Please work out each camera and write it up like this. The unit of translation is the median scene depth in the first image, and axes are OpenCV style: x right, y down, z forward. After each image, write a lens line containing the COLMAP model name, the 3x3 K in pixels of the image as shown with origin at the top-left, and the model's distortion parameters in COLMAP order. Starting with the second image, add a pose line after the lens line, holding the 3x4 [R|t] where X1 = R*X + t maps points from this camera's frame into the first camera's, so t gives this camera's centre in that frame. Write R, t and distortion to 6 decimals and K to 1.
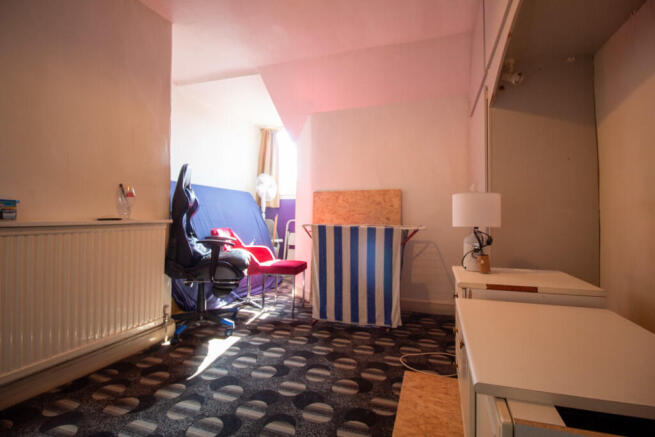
lens RADIAL K [[302.4, 0, 330.0], [0, 302.4, 216.8], [0, 0, 1]] dist [-0.012691, -0.002026]
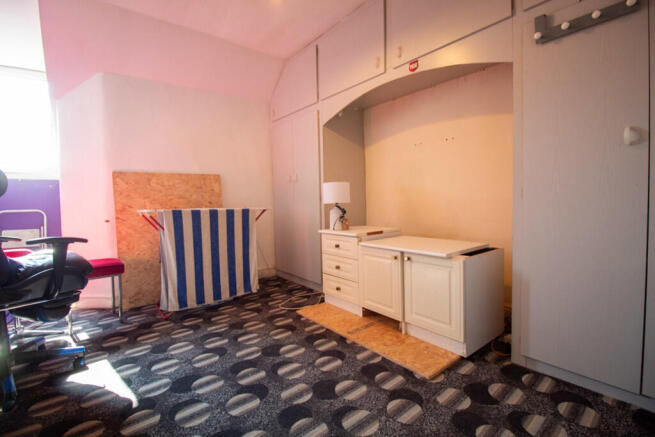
lens RADIAL K [[302.4, 0, 330.0], [0, 302.4, 215.3], [0, 0, 1]] dist [-0.012691, -0.002026]
pose [[0.533865, -0.059962, 0.843441, -0.637874], [0.025050, 0.998166, 0.055107, 0.005895], [-0.845199, -0.008291, 0.534388, 0.115409]]
